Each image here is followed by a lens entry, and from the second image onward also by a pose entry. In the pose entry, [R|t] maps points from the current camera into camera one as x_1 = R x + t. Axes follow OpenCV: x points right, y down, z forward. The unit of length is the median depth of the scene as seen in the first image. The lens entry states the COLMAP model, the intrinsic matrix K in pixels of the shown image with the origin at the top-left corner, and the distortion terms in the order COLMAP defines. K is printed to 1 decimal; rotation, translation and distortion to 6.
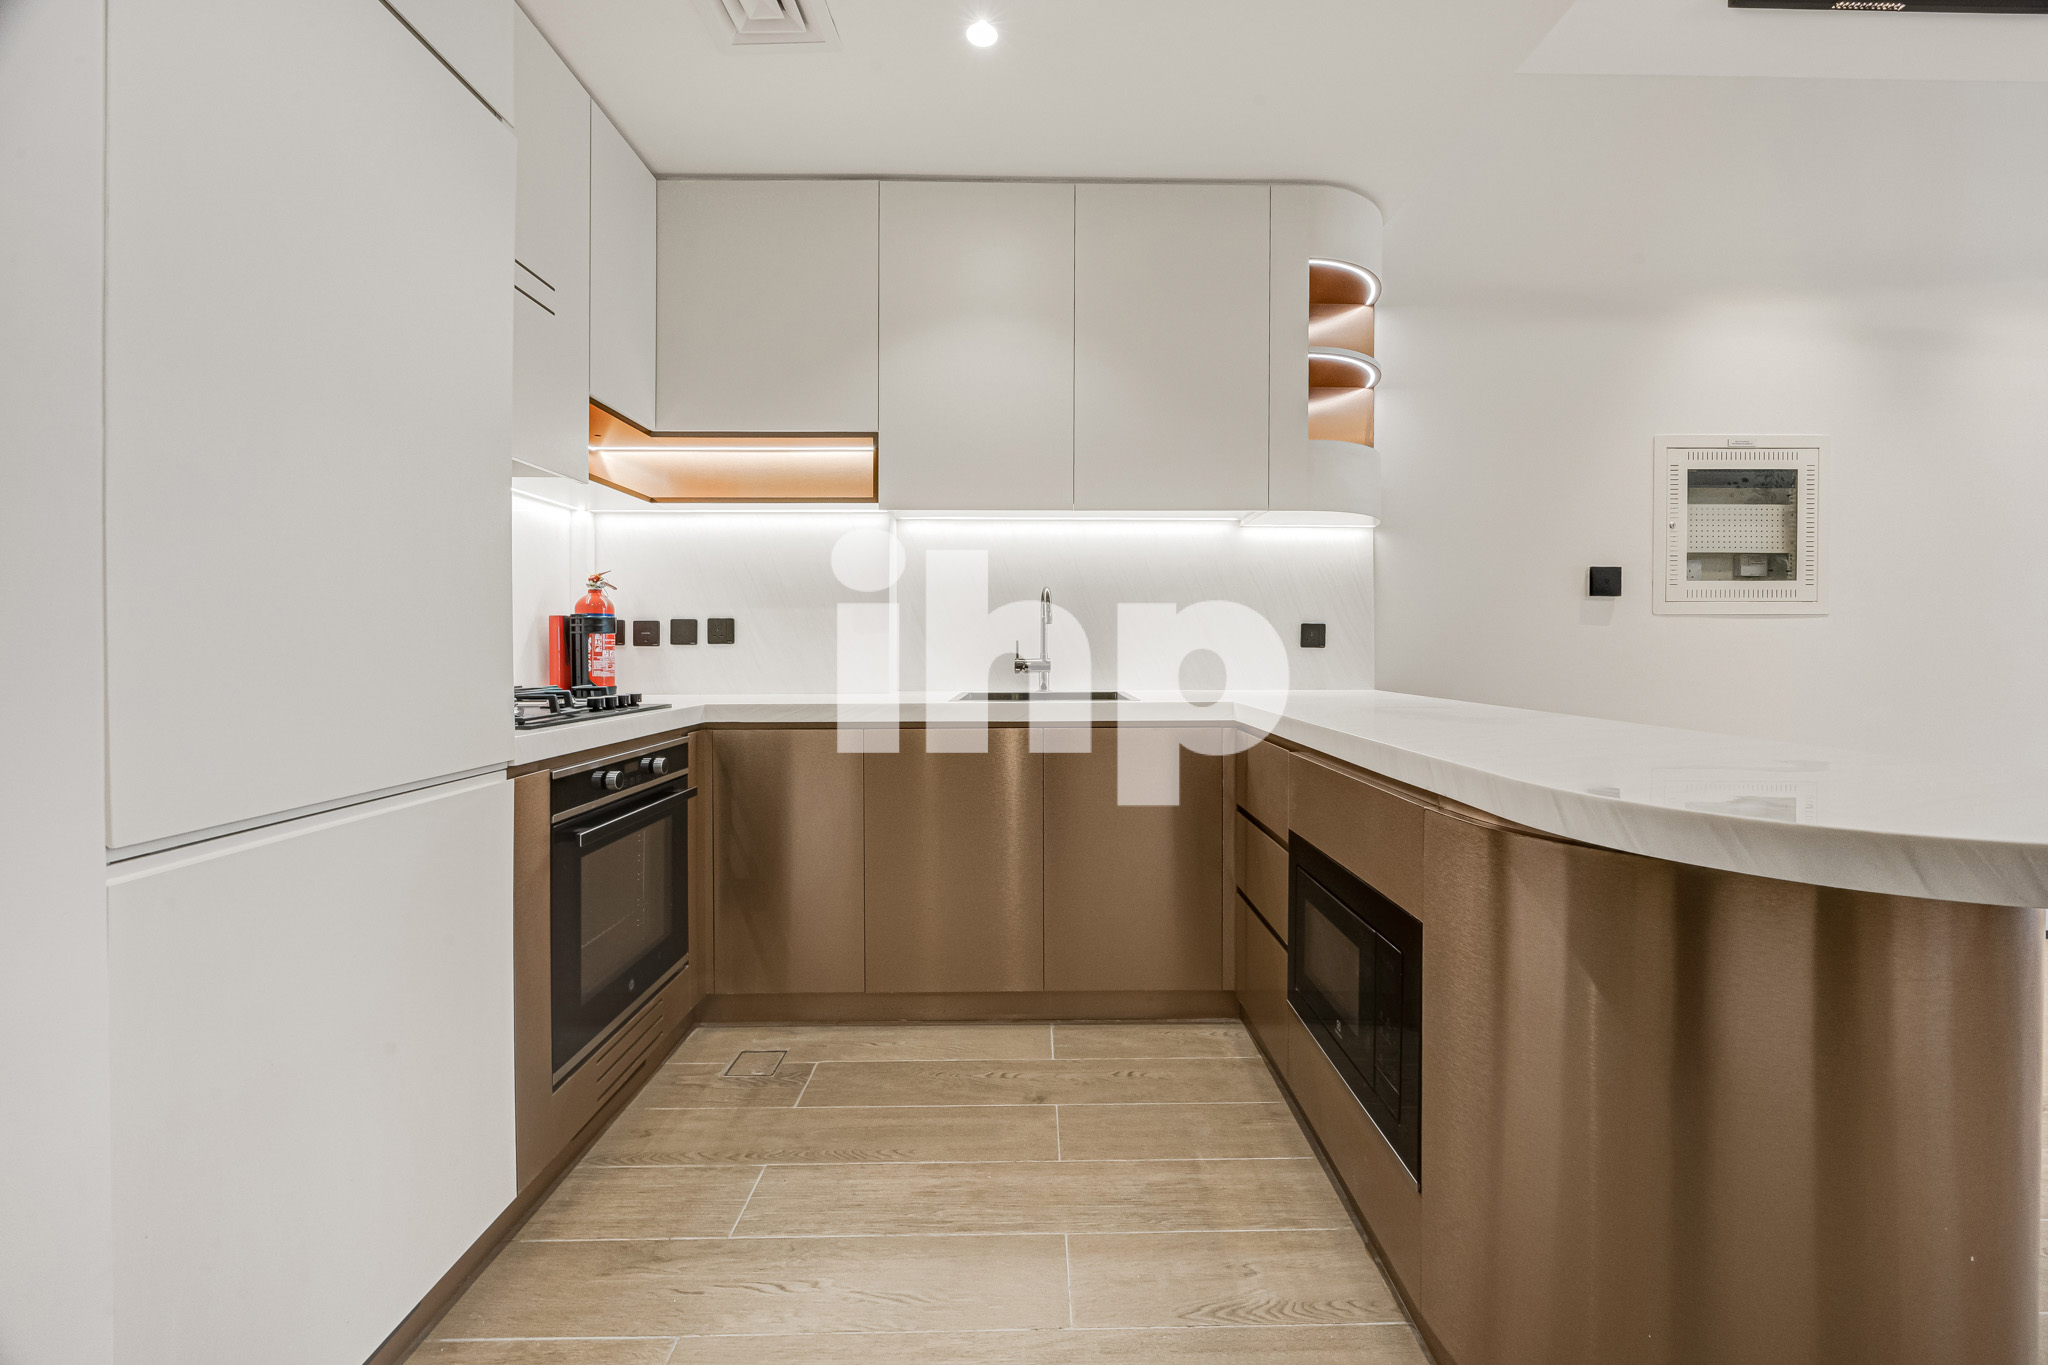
lens RADIAL K [[794.6, 0, 1027.6], [0, 794.6, 648.1], [0, 0, 1]] dist [-0.000212, 0.000034]
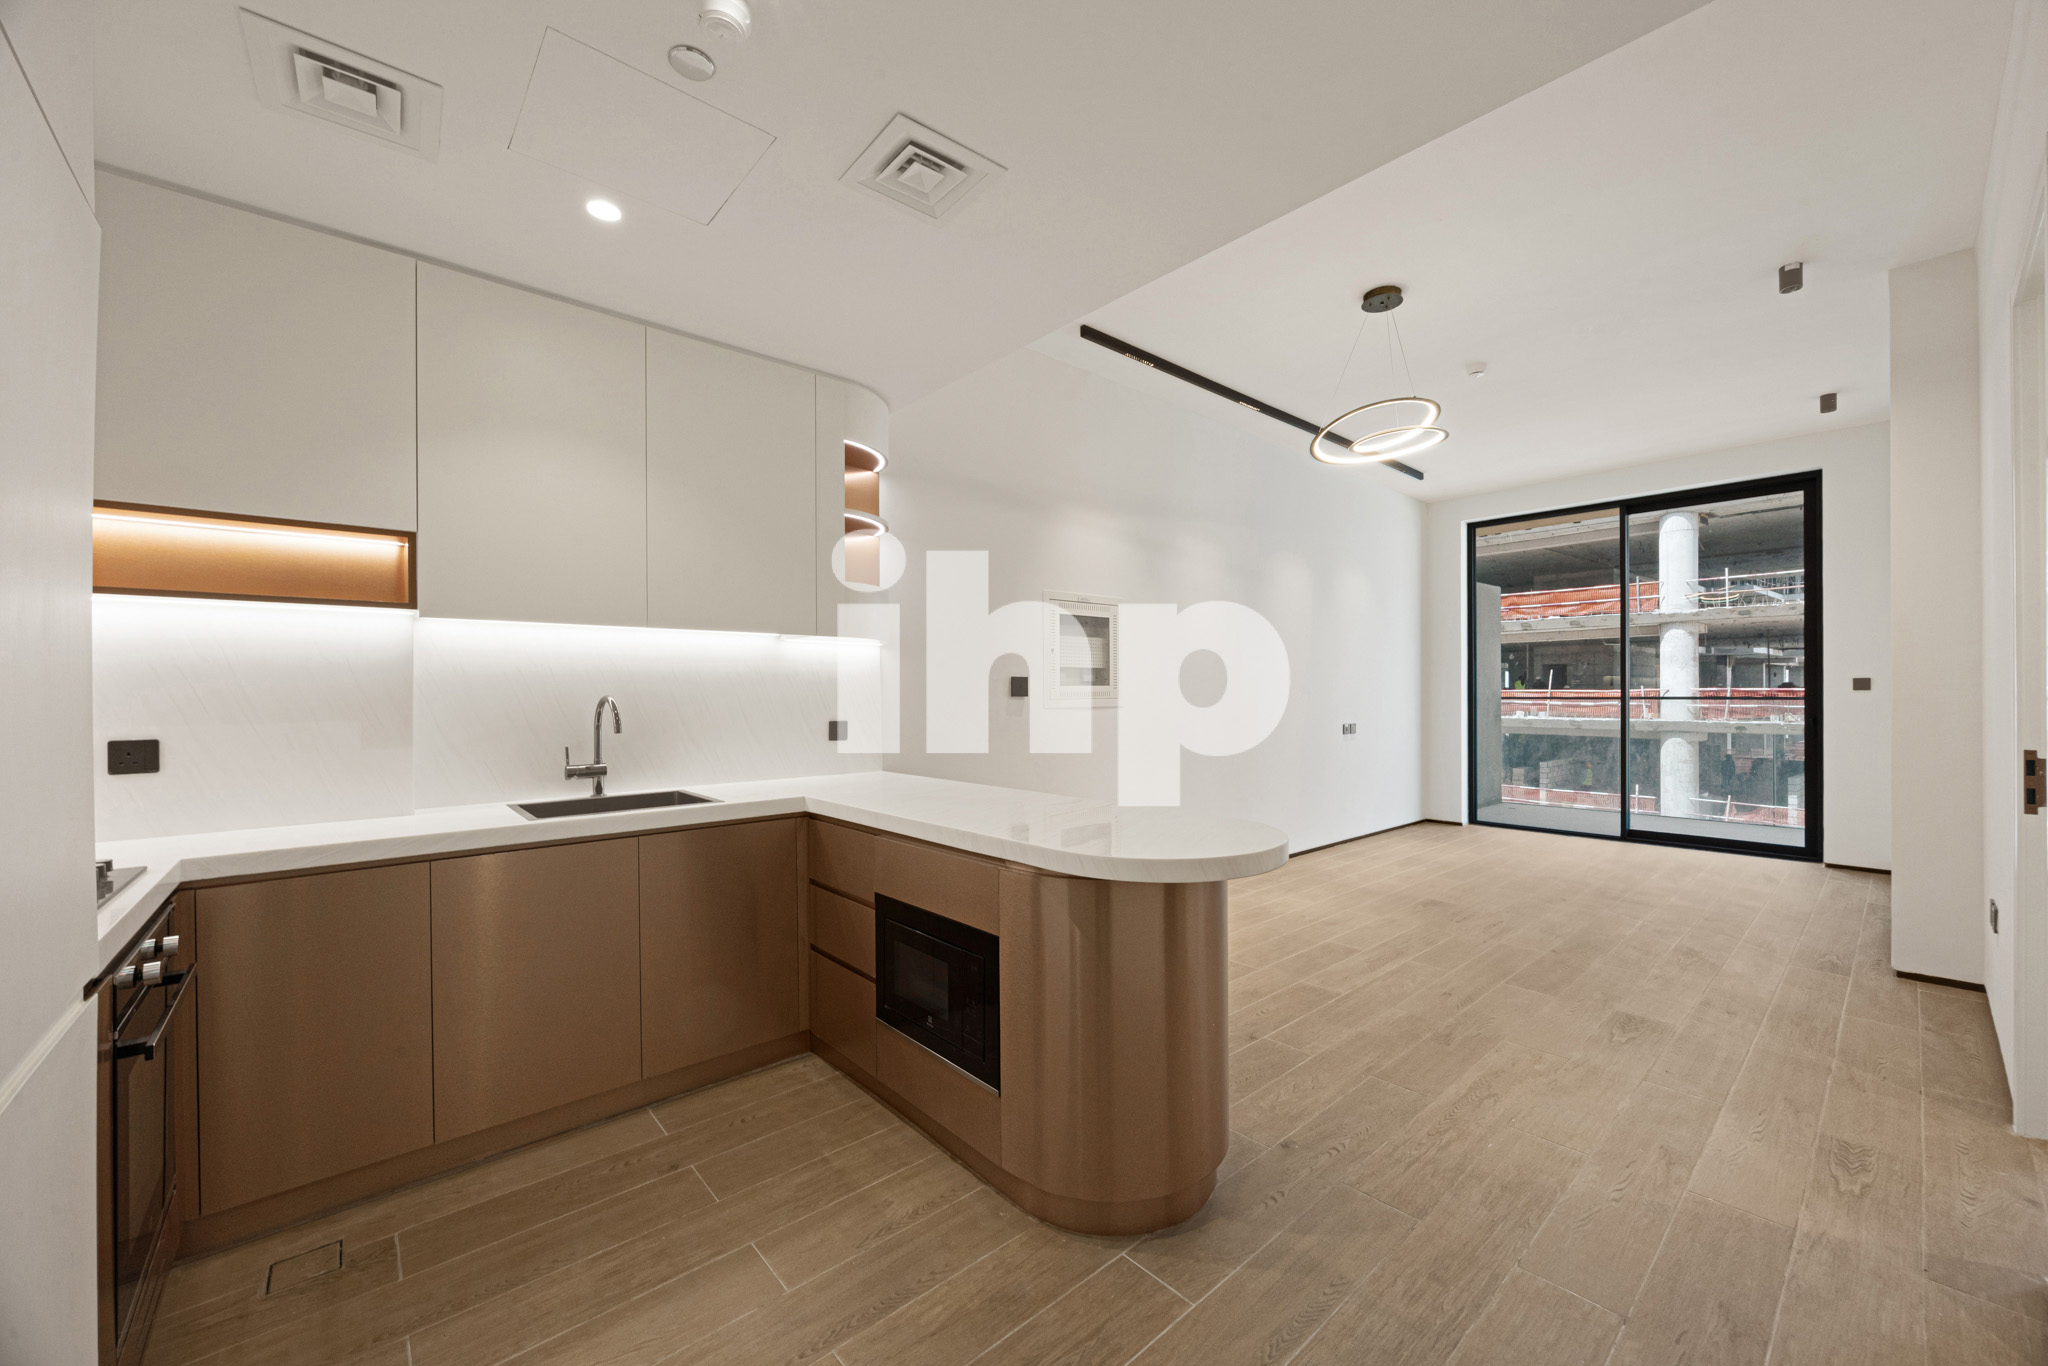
lens RADIAL K [[788.8, 0, 1030.7], [0, 788.8, 697.0], [0, 0, 1]] dist [-0.000084, 0.000055]
pose [[0.759570, -0.010968, 0.650333, -0.342594], [0.013282, 0.999911, 0.001351, -0.106865], [-0.650290, 0.007612, 0.759648, -0.207030]]
